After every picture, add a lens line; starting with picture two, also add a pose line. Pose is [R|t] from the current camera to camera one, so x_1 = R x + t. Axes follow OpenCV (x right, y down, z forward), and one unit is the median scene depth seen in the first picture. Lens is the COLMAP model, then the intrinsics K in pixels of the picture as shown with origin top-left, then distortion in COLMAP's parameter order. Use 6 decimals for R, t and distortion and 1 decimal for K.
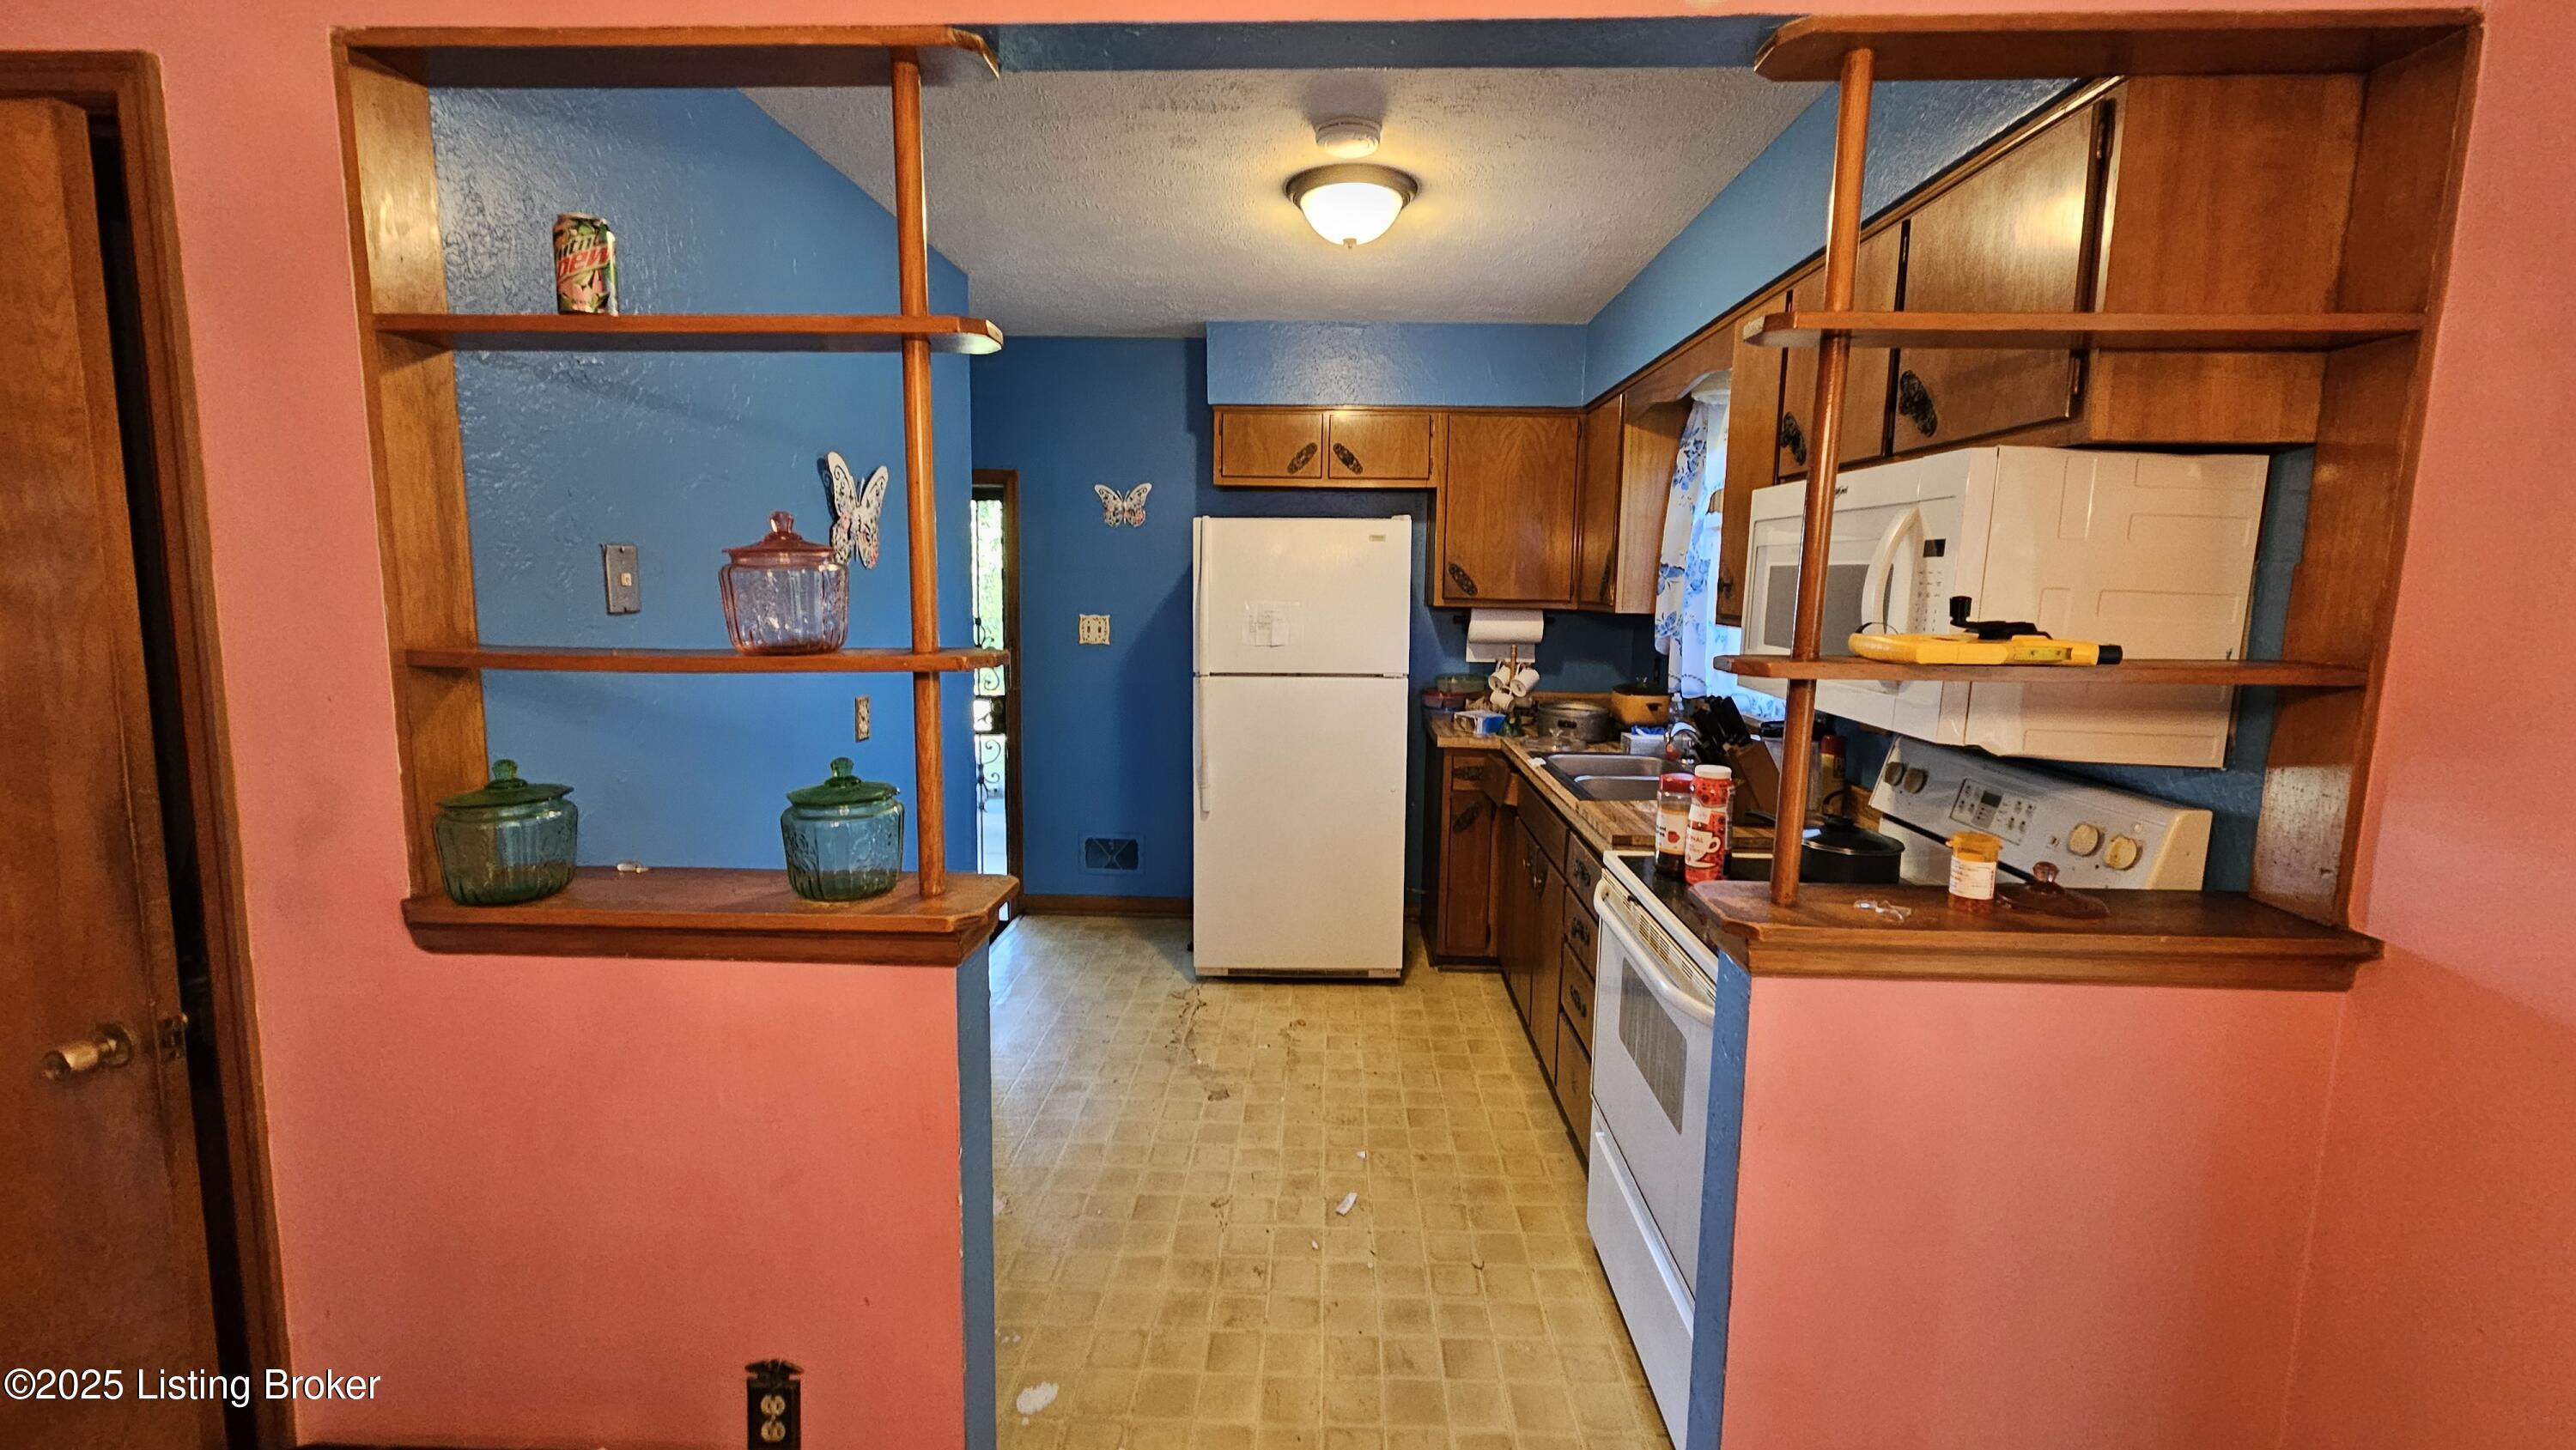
lens RADIAL K [[1055.7, 0, 1295.6], [0, 1055.7, 698.8], [0, 0, 1]] dist [0.003102, -0.000606]
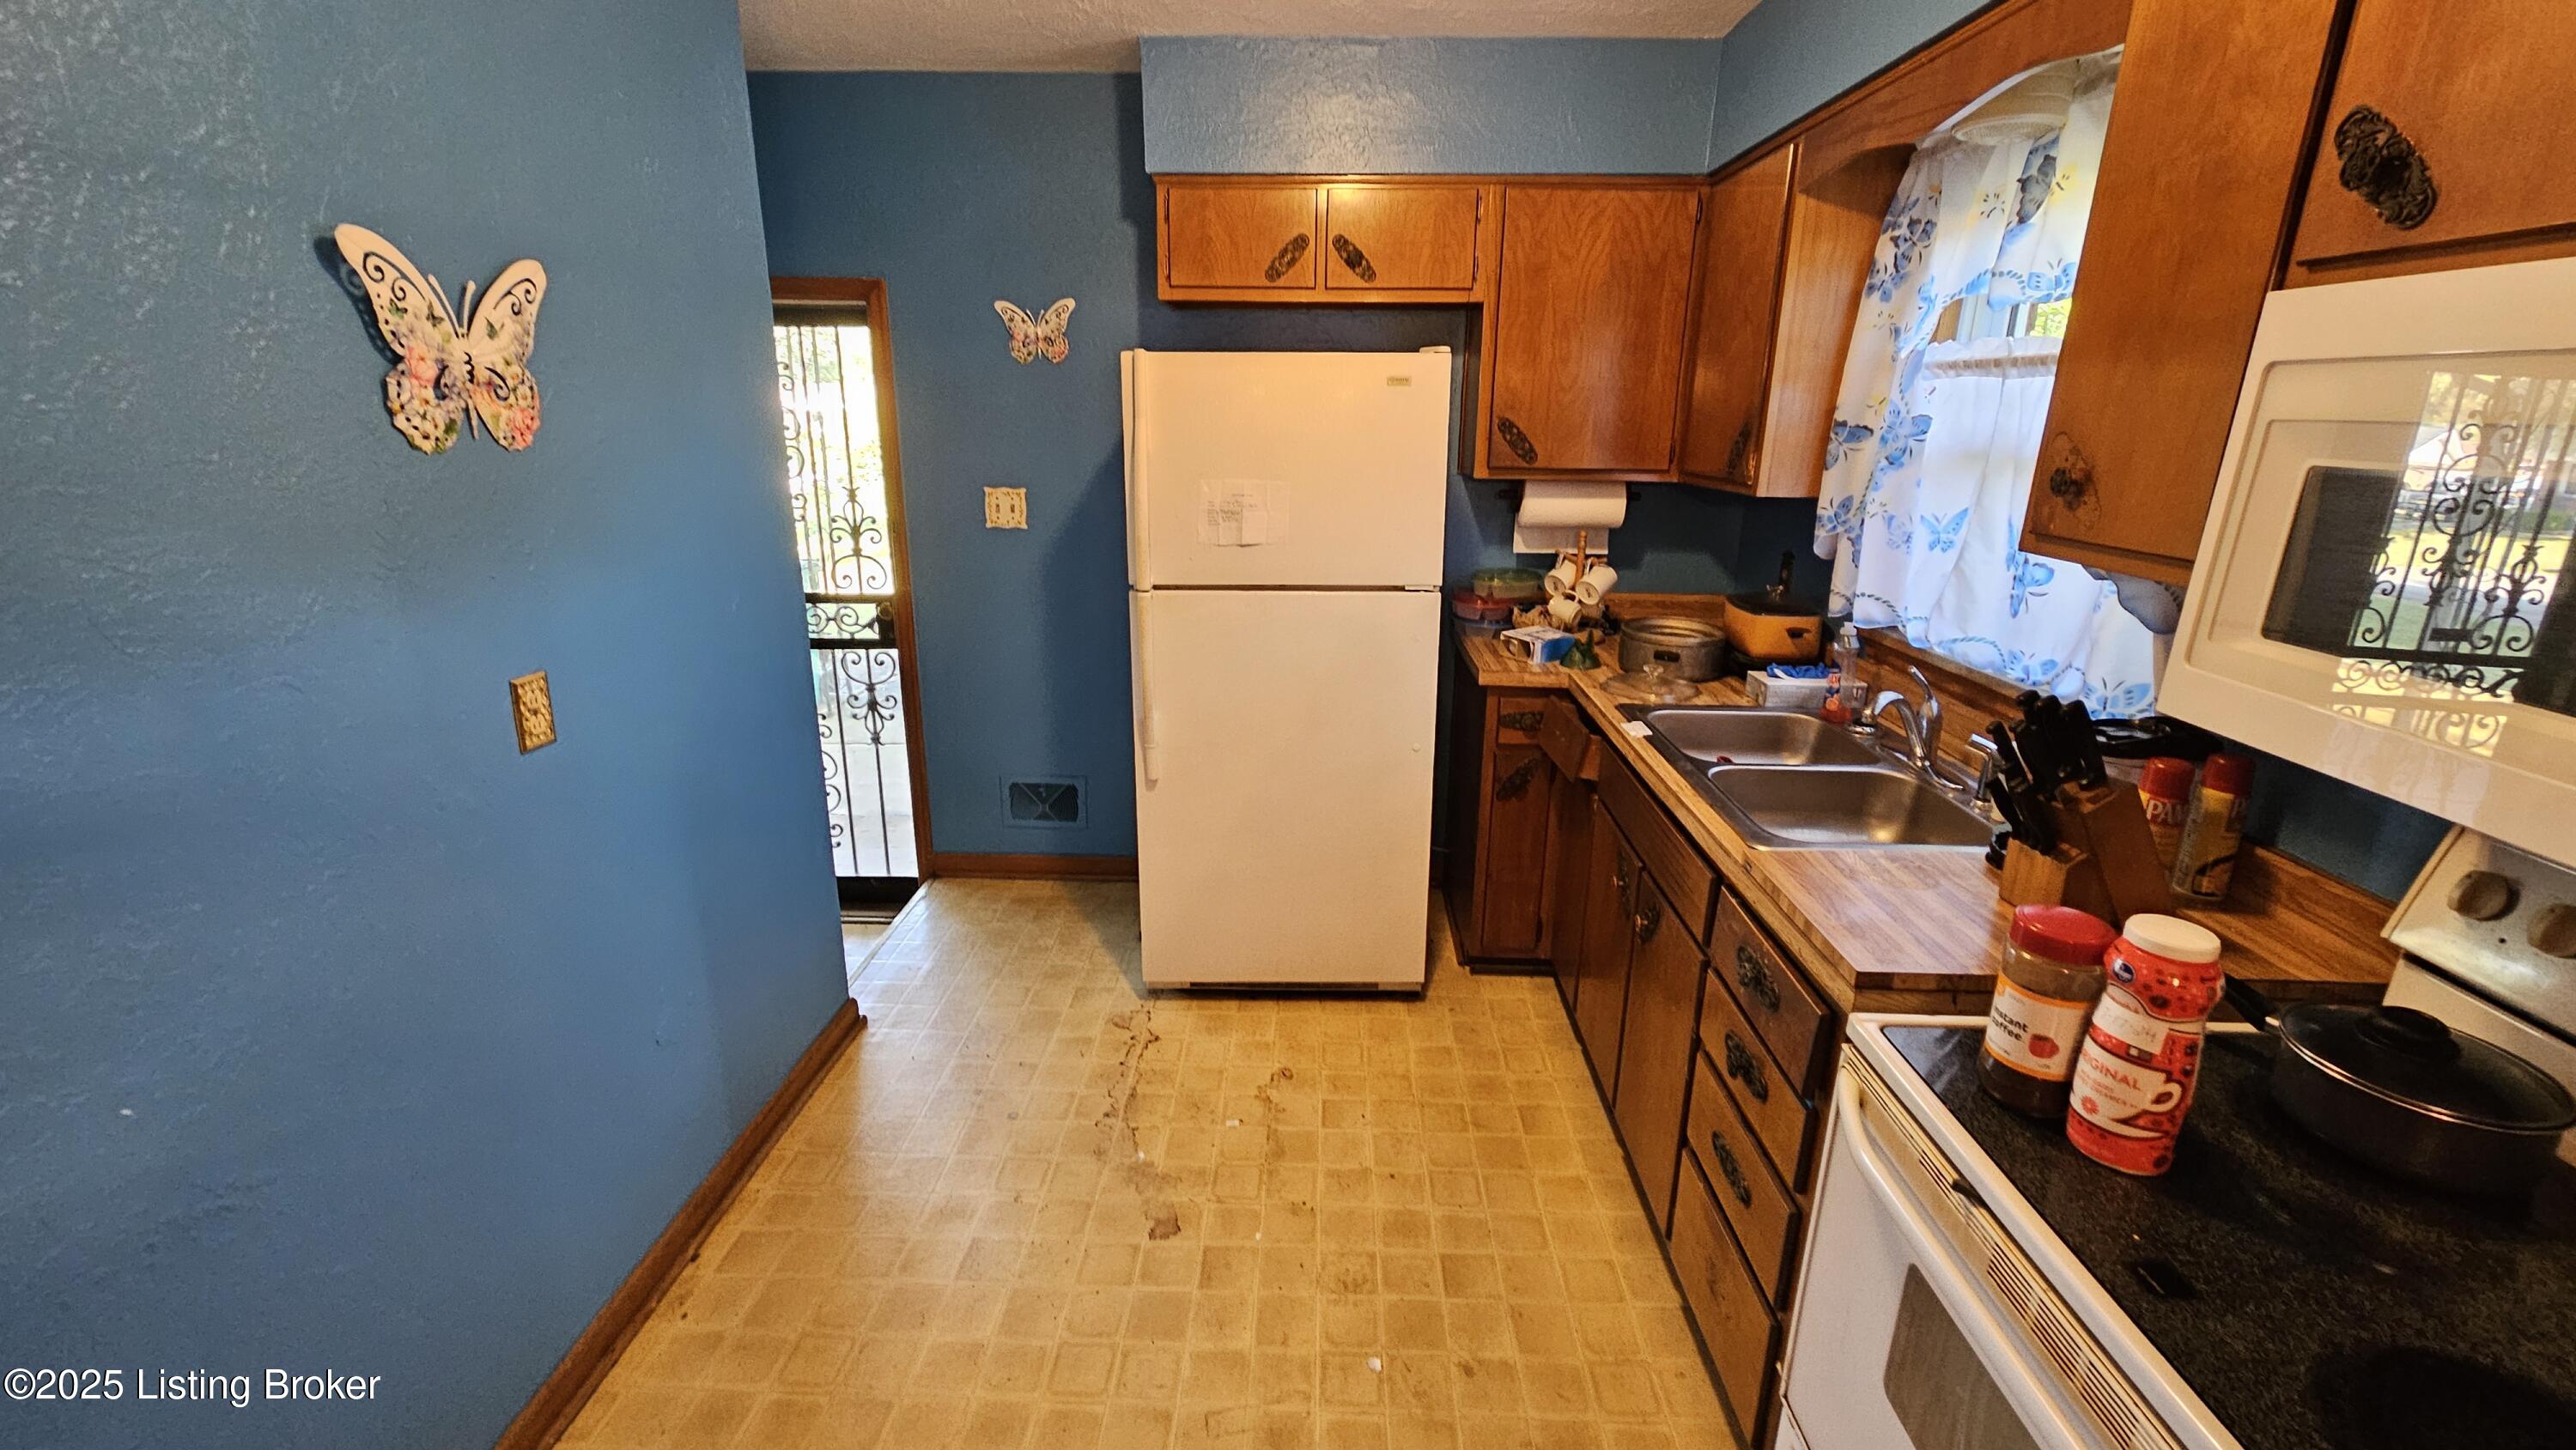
lens RADIAL K [[1055.7, 0, 1287.9], [0, 1055.7, 704.2], [0, 0, 1]] dist [0.003102, -0.000606]
pose [[0.999990, -0.003454, -0.002710, 0.008681], [0.003841, 0.987238, 0.159208, -0.059020], [0.002126, -0.159217, 0.987241, 0.319339]]
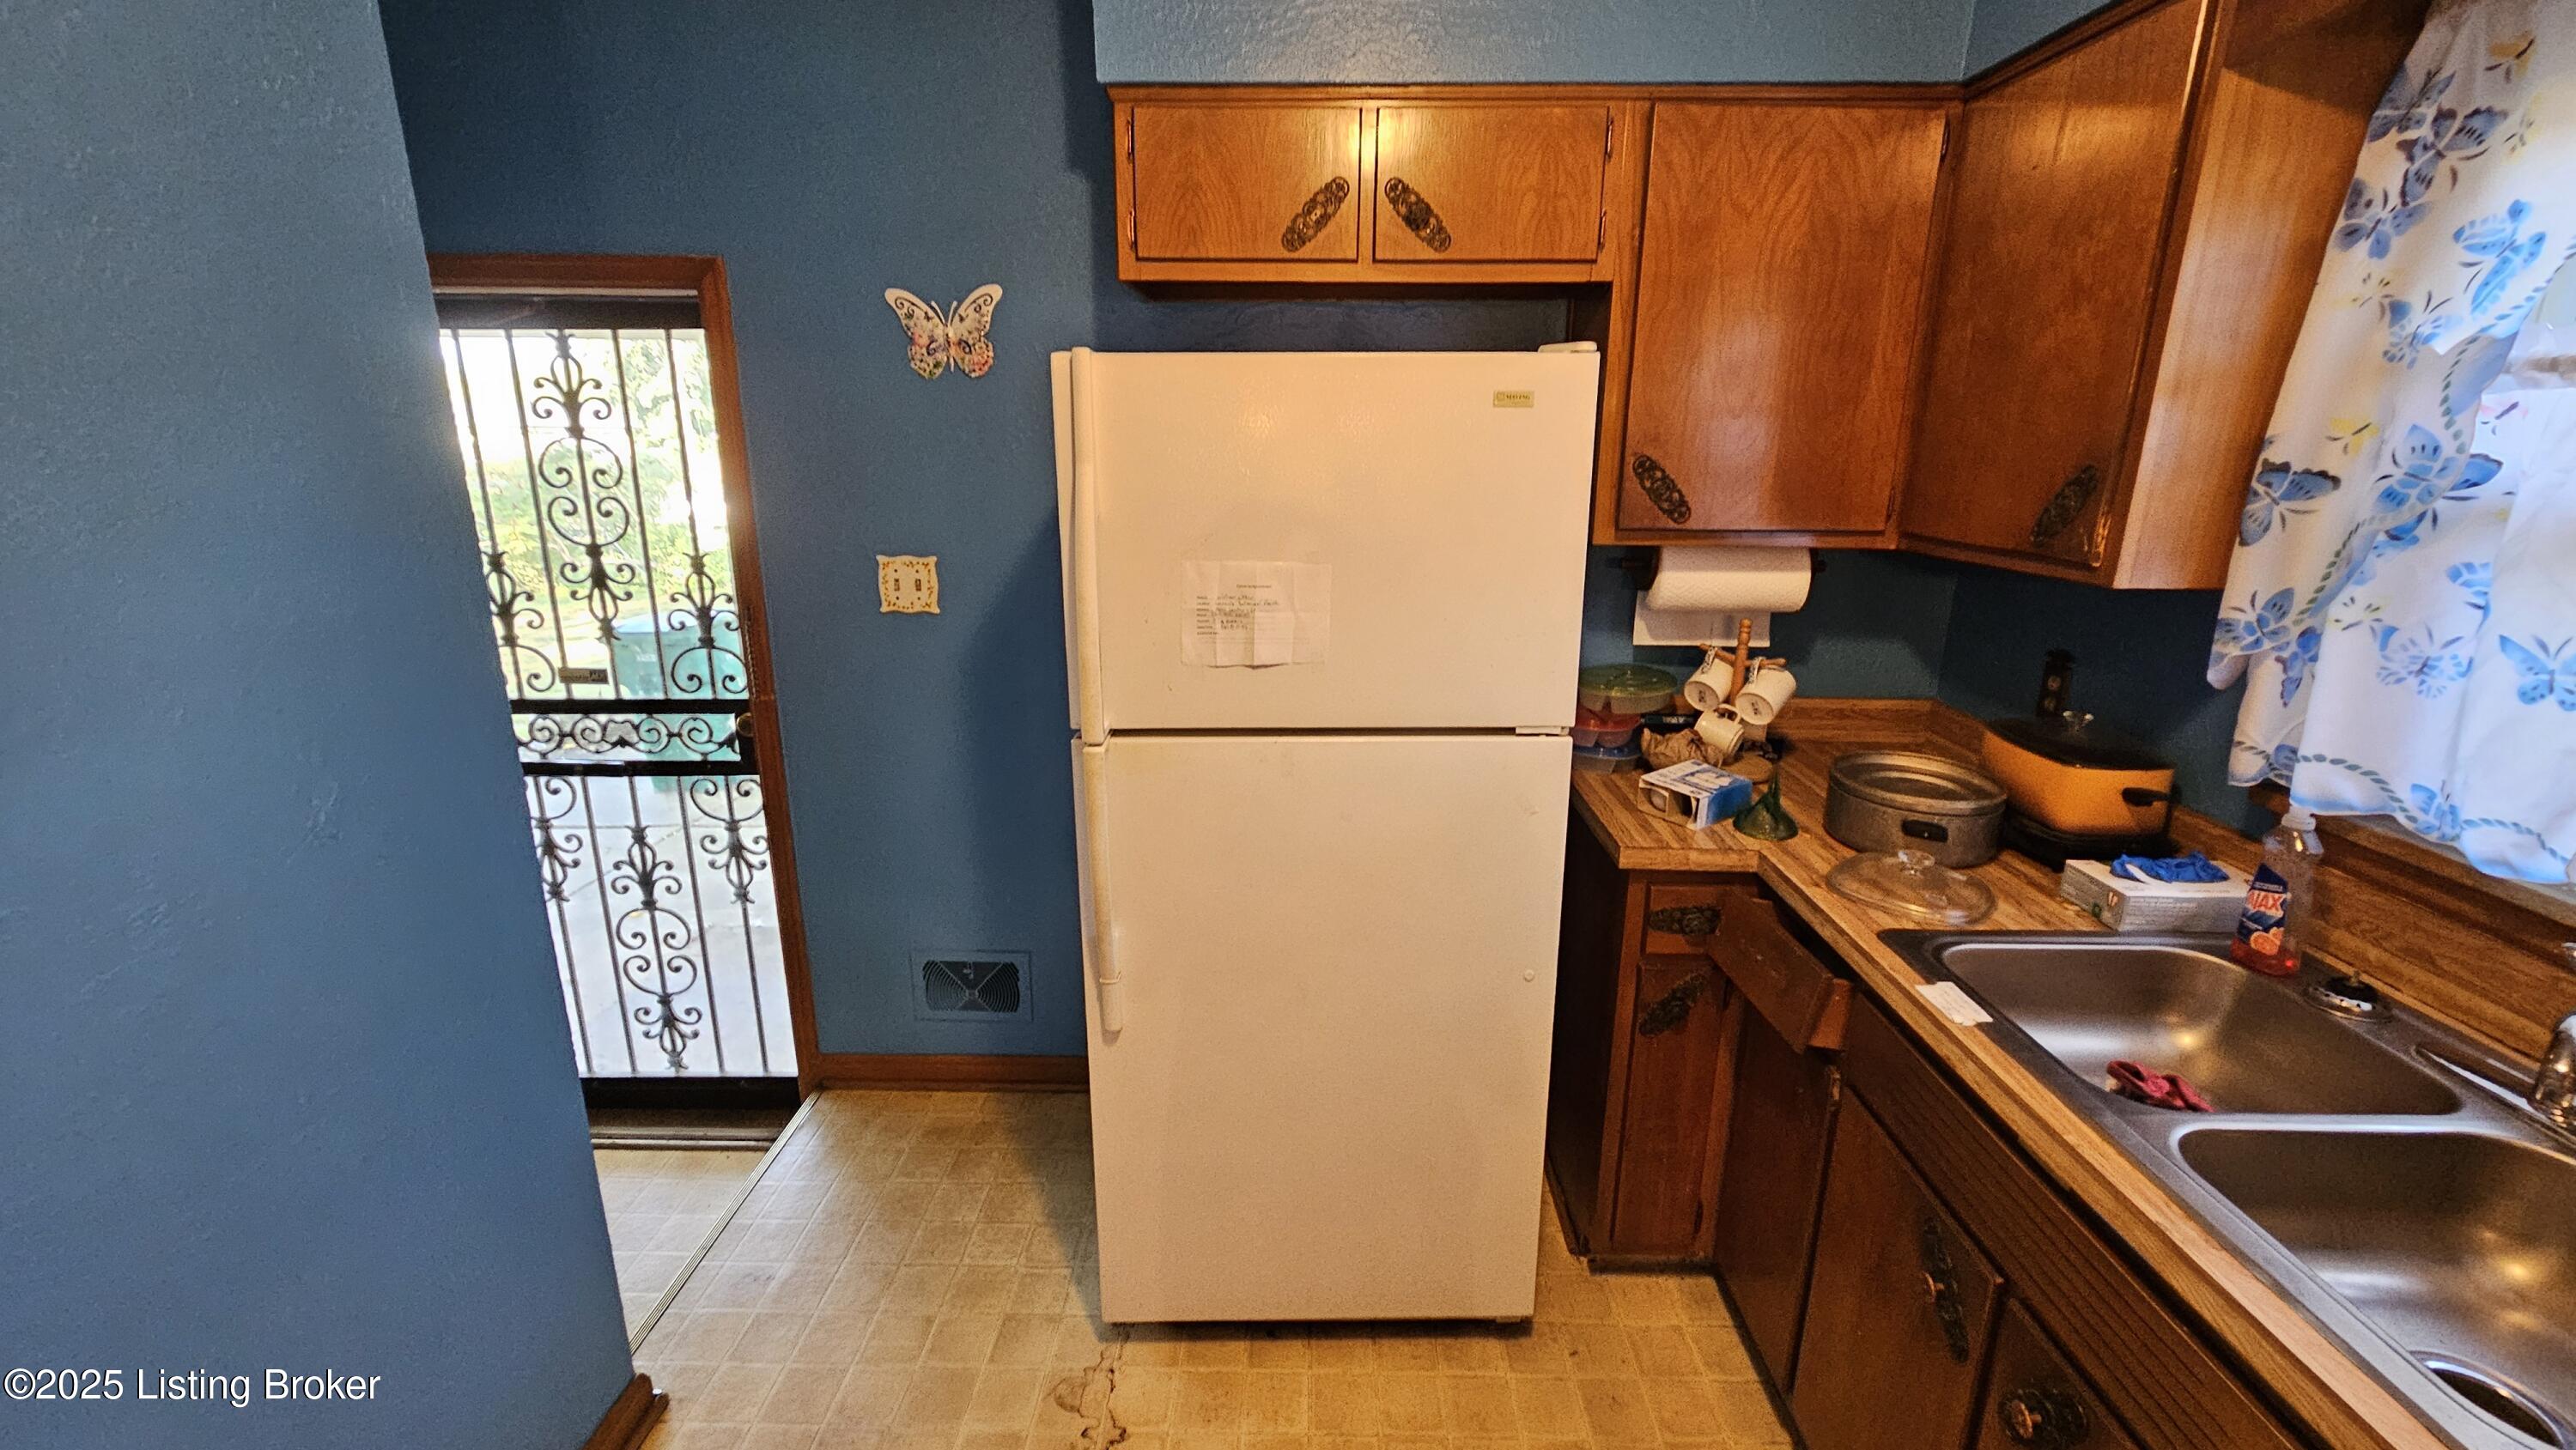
lens RADIAL K [[1055.7, 0, 1293.4], [0, 1055.7, 711.2], [0, 0, 1]] dist [0.003102, -0.000606]
pose [[0.999840, -0.012157, 0.013106, -0.012858], [0.010164, 0.989715, 0.142694, -0.094863], [-0.014706, -0.142538, 0.989680, 0.598164]]
